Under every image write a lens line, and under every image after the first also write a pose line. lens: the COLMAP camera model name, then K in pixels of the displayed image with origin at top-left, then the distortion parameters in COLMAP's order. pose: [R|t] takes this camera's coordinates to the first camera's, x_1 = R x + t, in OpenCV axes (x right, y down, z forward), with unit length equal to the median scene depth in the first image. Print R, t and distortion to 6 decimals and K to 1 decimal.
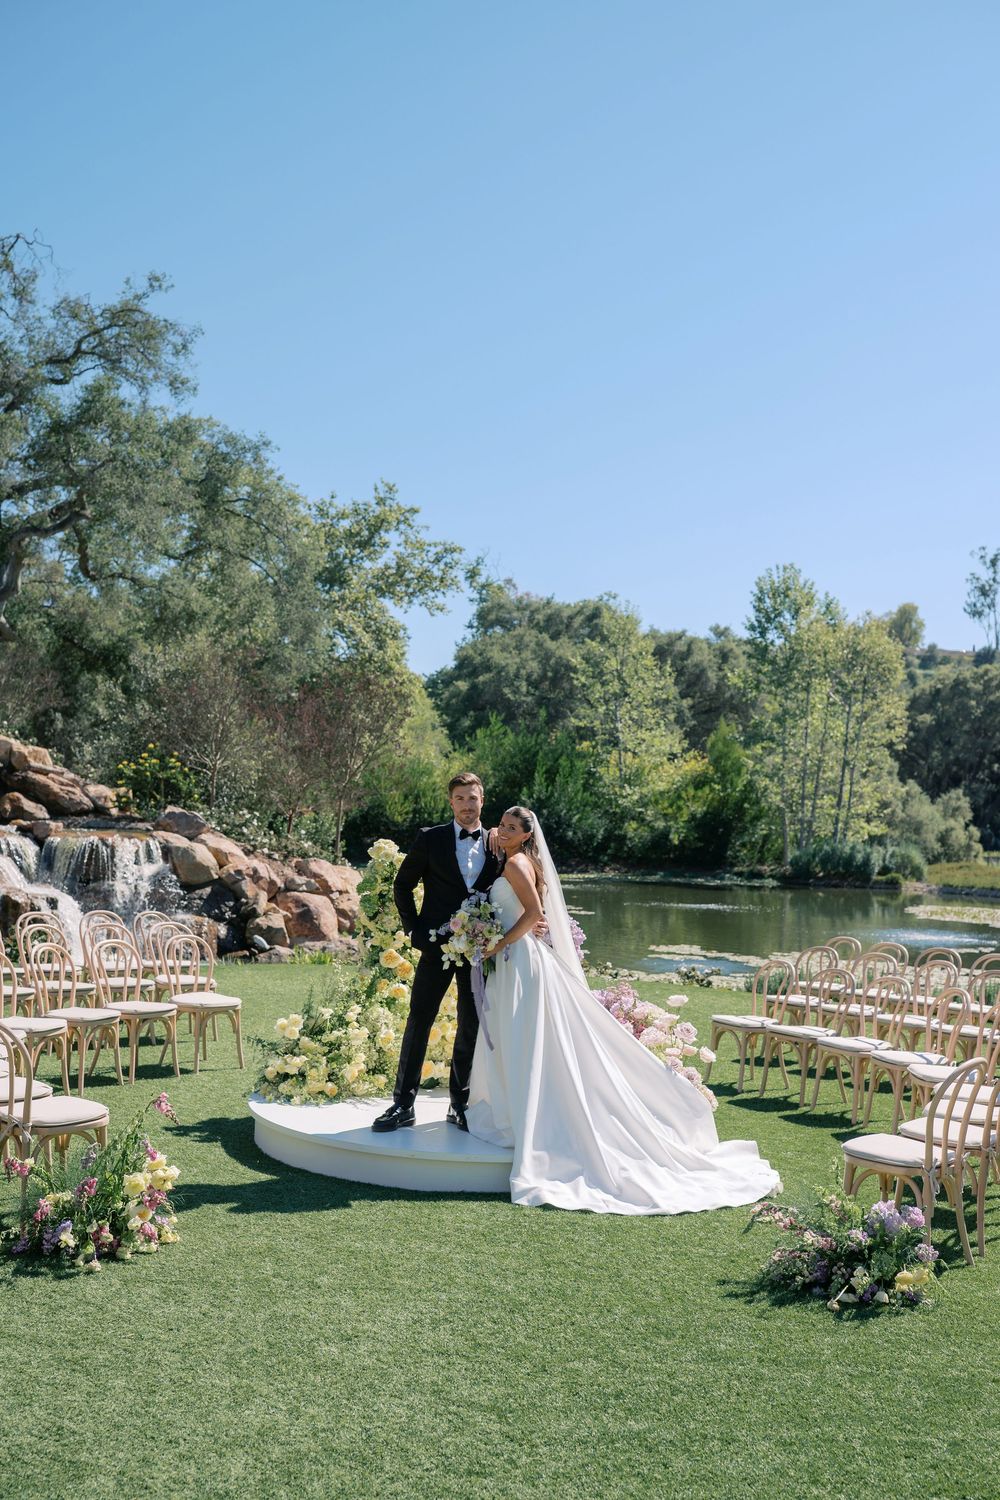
lens RADIAL K [[1541.1, 0, 482.8], [0, 1541.1, 742.1], [0, 0, 1]] dist [0.006413, -0.002438]
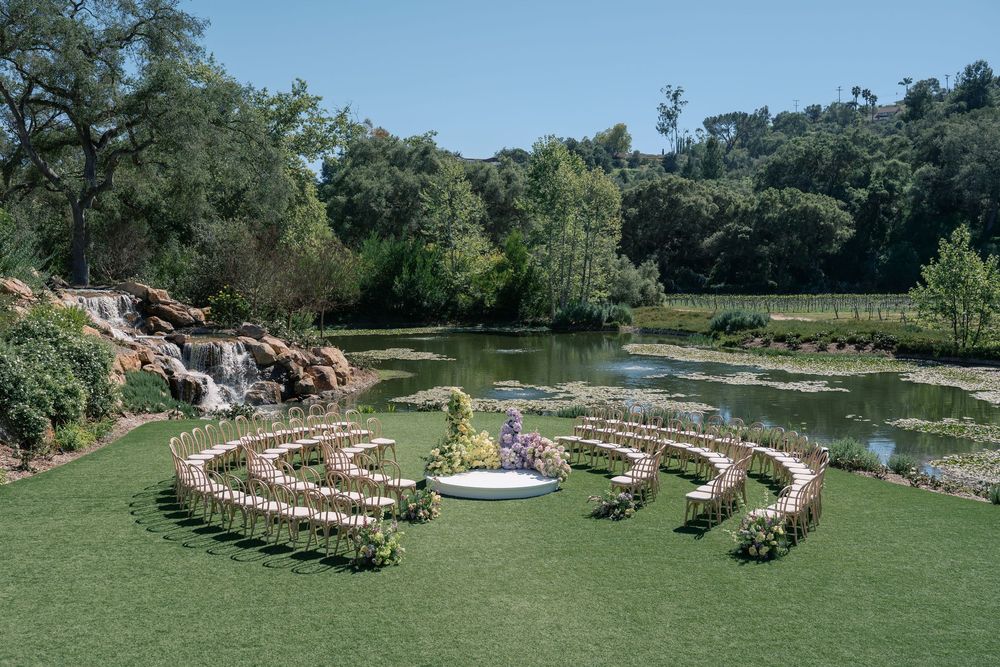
lens RADIAL K [[1027.4, 0, 500.0], [0, 1027.4, 333.5], [0, 0, 1]] dist [0.006413, -0.002438]
pose [[0.988307, -0.034981, 0.148412, -0.059783], [0.018708, 0.993793, 0.109660, -0.056804], [-0.151327, -0.105601, 0.982827, -0.210805]]
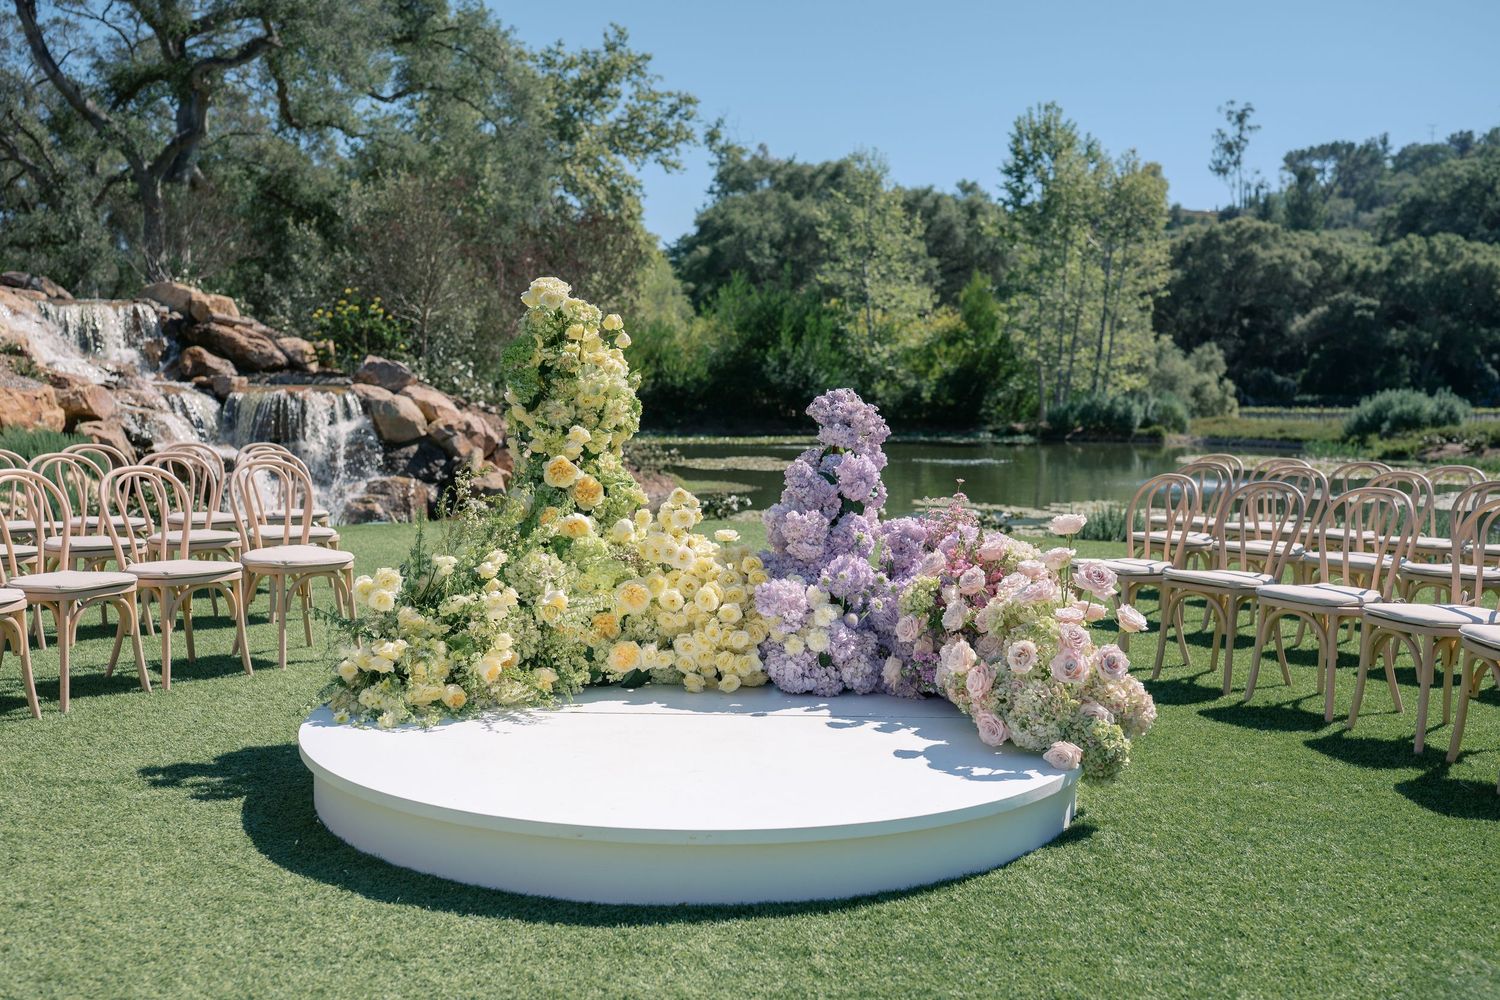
lens RADIAL K [[1531.1, 0, 722.8], [0, 1531.1, 500.9], [0, 0, 1]] dist [0.003096, 0.000142]
pose [[0.999603, -0.027587, -0.005793, 0.001023], [0.028085, 0.992327, 0.120412, 0.017757], [0.002427, -0.120527, 0.992707, 0.090077]]
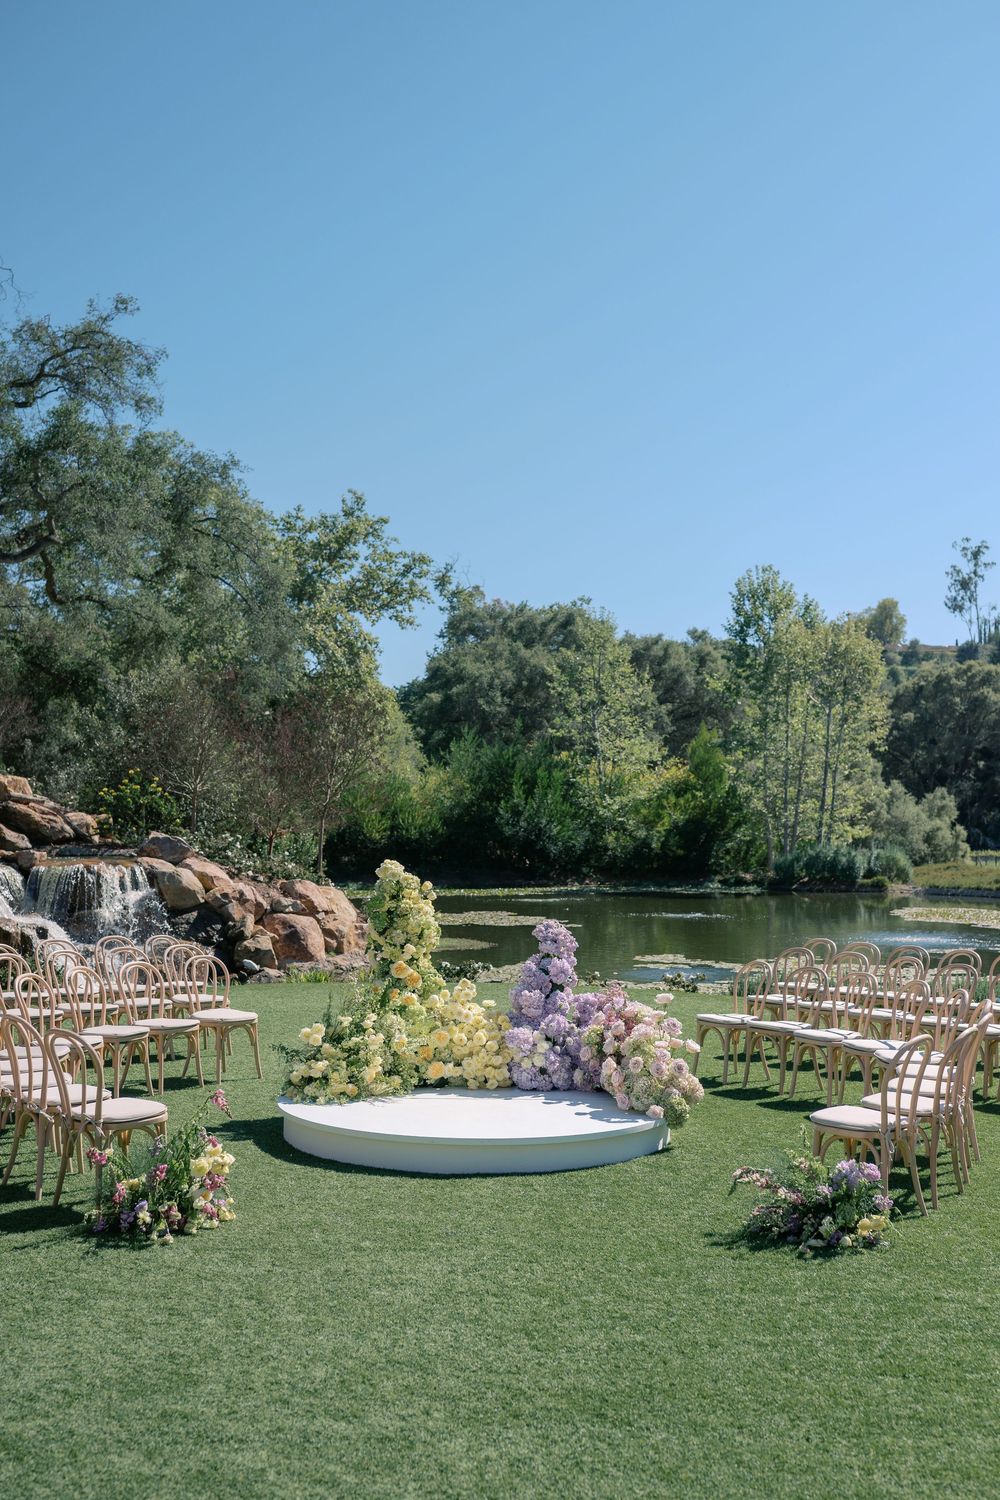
lens RADIAL K [[1587.9, 0, 493.5], [0, 1587.9, 731.3], [0, 0, 1]] dist [0.003998, -0.000559]
pose [[0.999301, -0.029153, 0.023381, -0.003303], [0.029474, 0.999474, -0.013521, -0.002369], [-0.022974, 0.014201, 0.999635, -0.027137]]
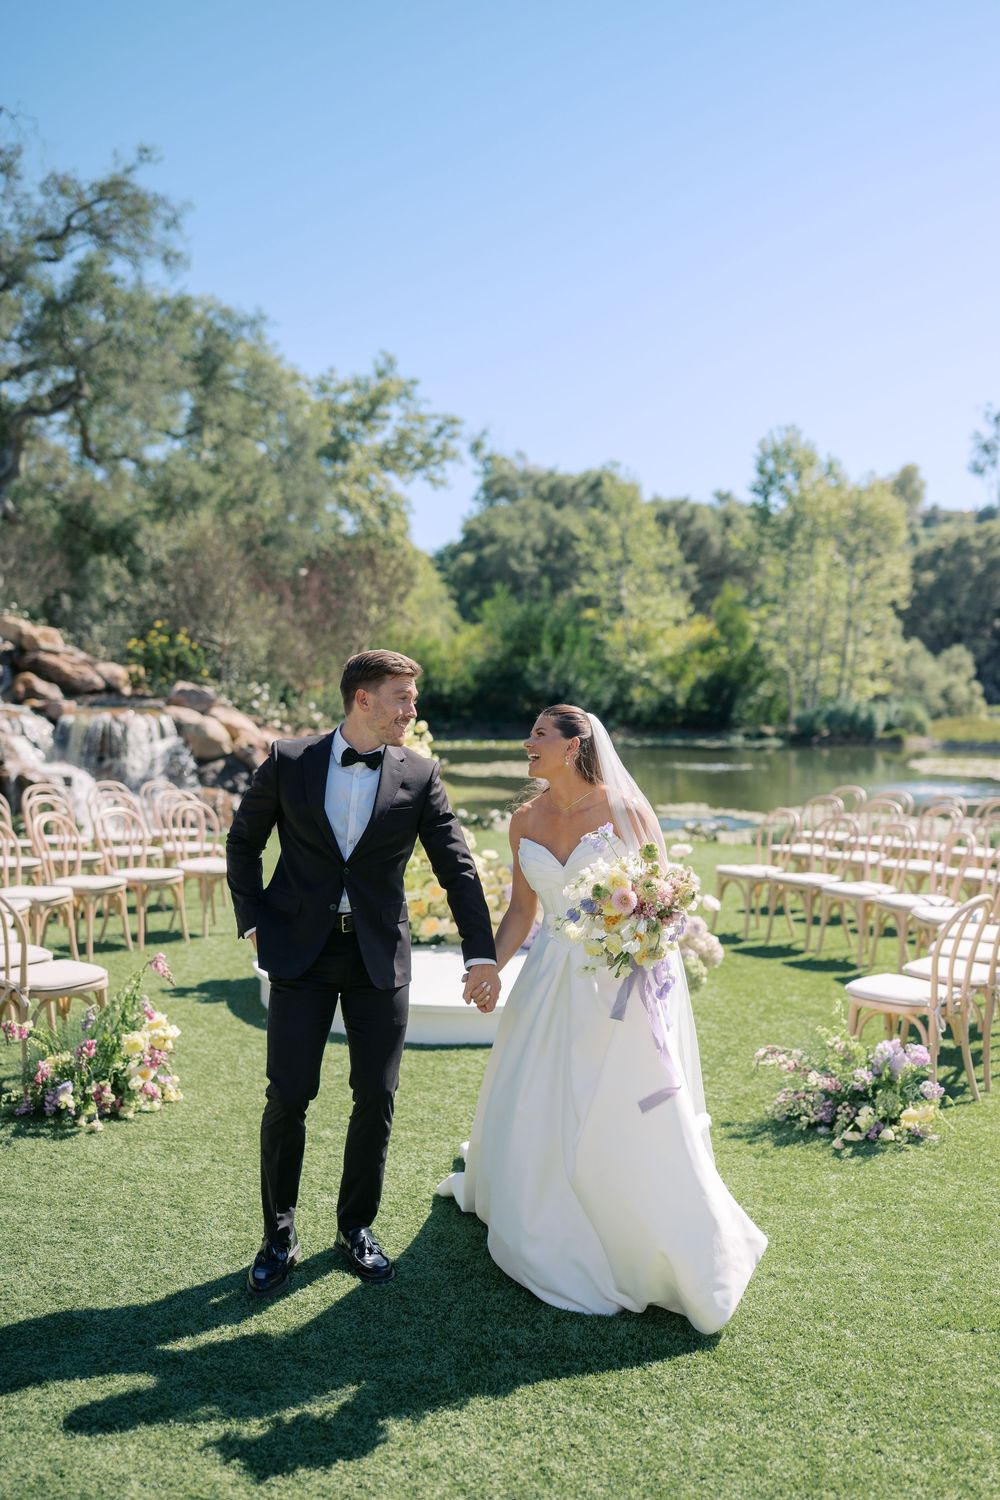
lens RADIAL K [[1512.1, 0, 480.7], [0, 1512.1, 748.1], [0, 0, 1]] dist [0.001156, 0.002434]
pose [[0.999511, -0.029769, -0.009578, 0.001796], [0.030495, 0.995680, 0.087699, 0.002430], [0.006926, -0.087948, 0.996101, 0.006562]]
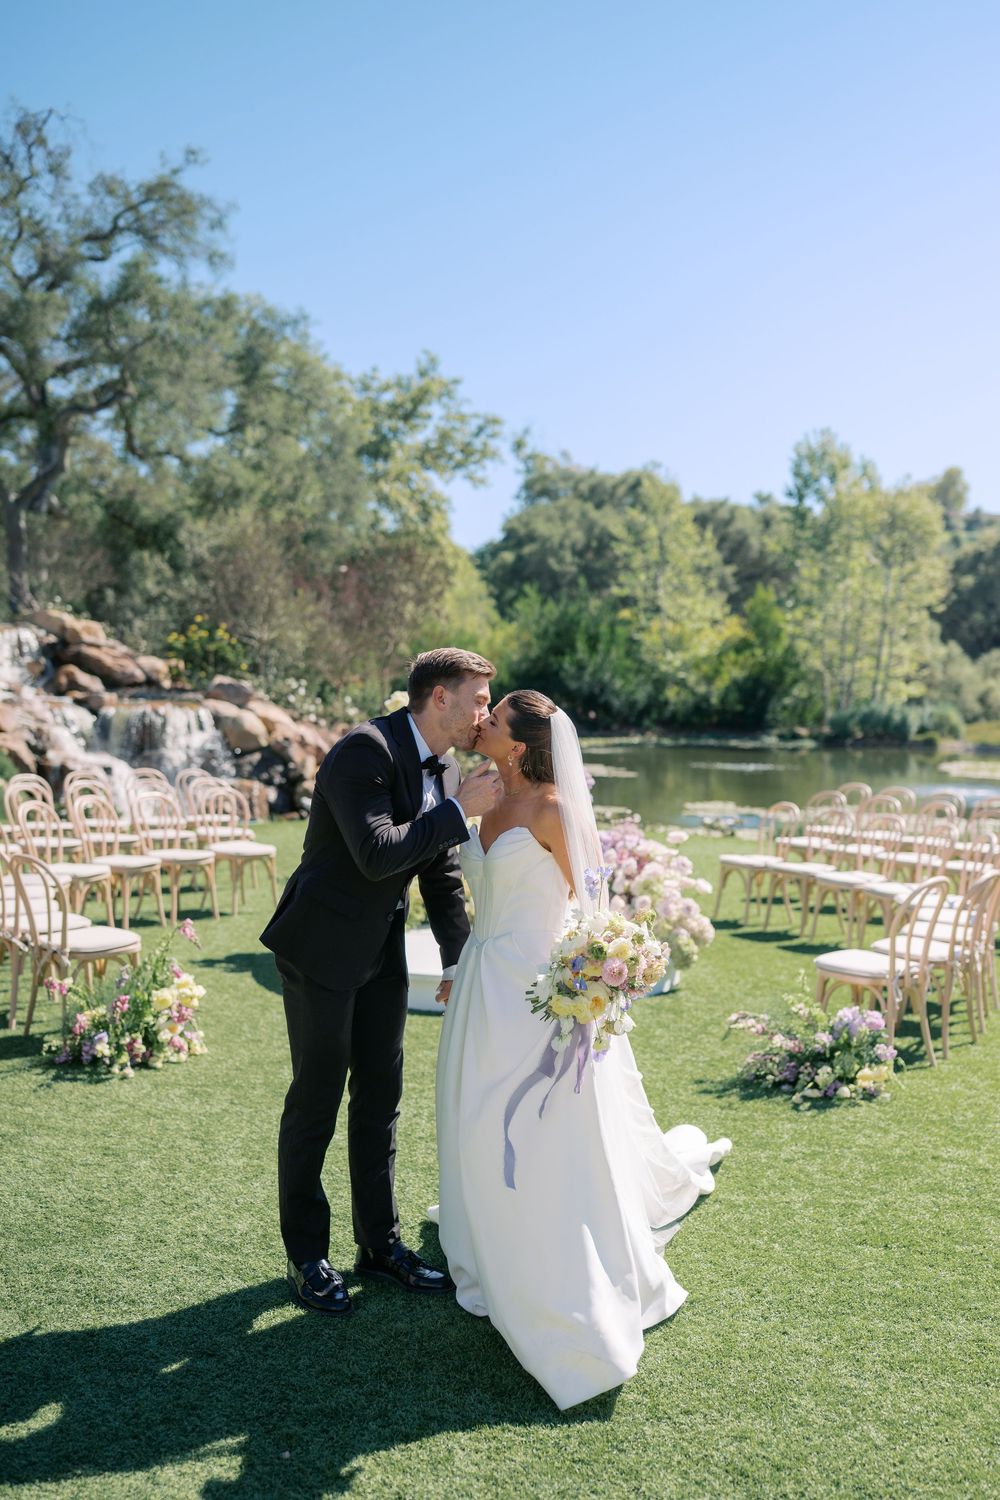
lens RADIAL K [[1507.7, 0, 500.0], [0, 1507.7, 750.0], [0, 0, 1]] dist [0.005266, -0.008097]
pose [[0.999609, -0.016754, -0.022383, 0.005756], [0.018705, 0.995765, 0.090018, 0.002253], [0.020780, -0.090401, 0.995689, -0.006747]]
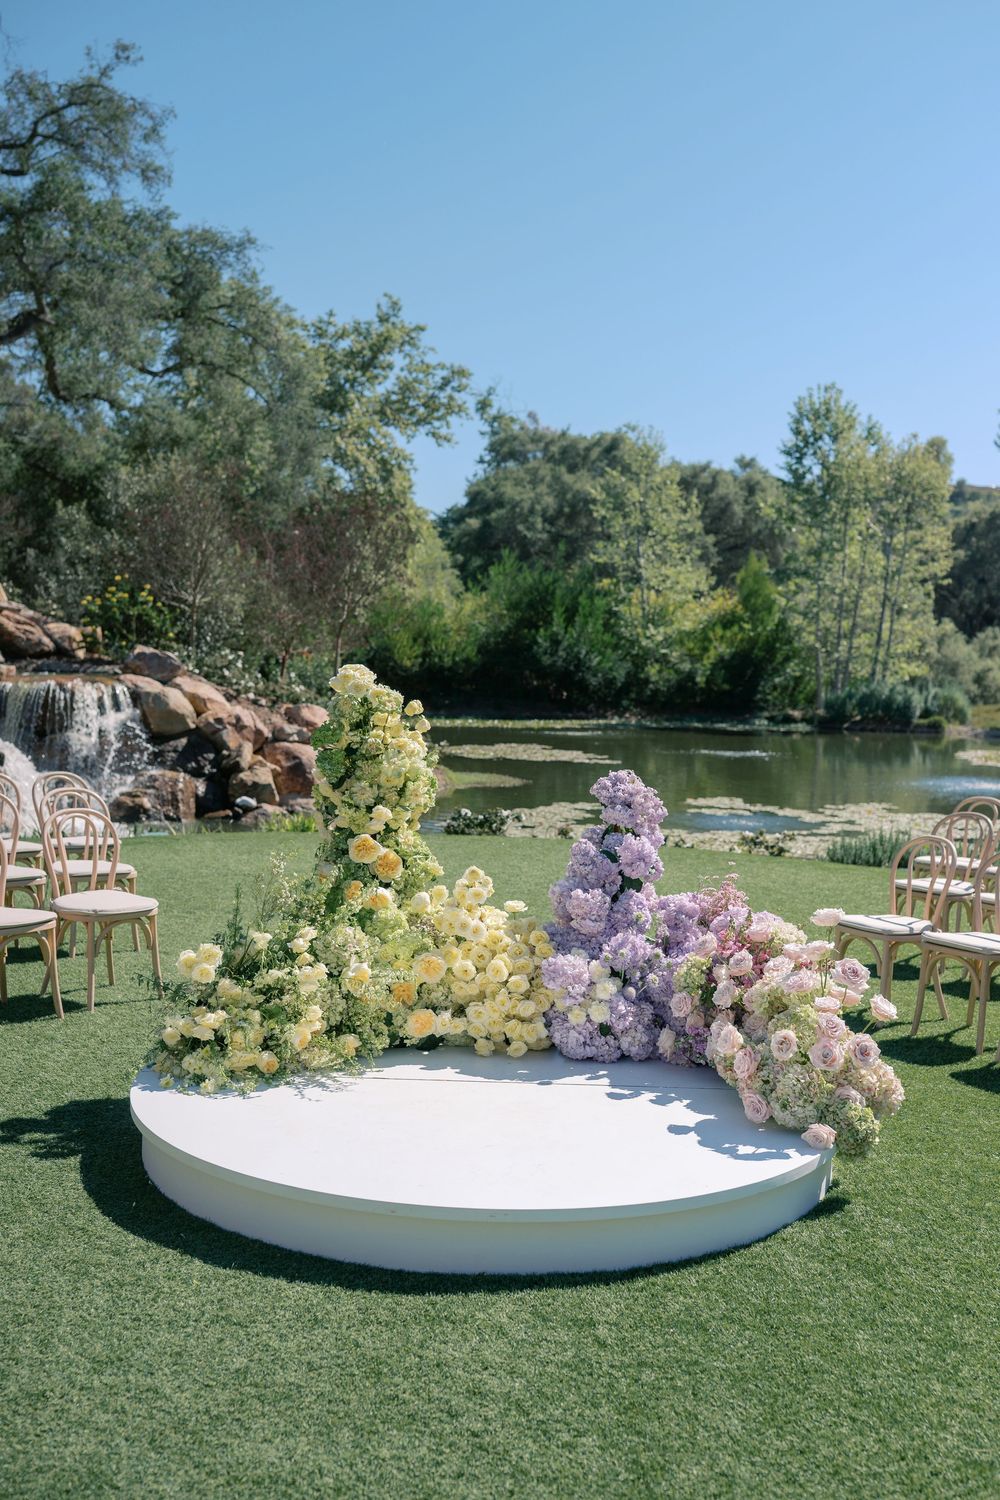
lens RADIAL K [[1587.9, 0, 493.5], [0, 1587.9, 731.3], [0, 0, 1]] dist [0.003998, -0.000559]
pose [[0.999957, -0.009002, -0.002076, -0.001024], [0.009154, 0.995769, 0.091440, 0.006898], [0.001244, -0.091455, 0.995808, 0.074900]]
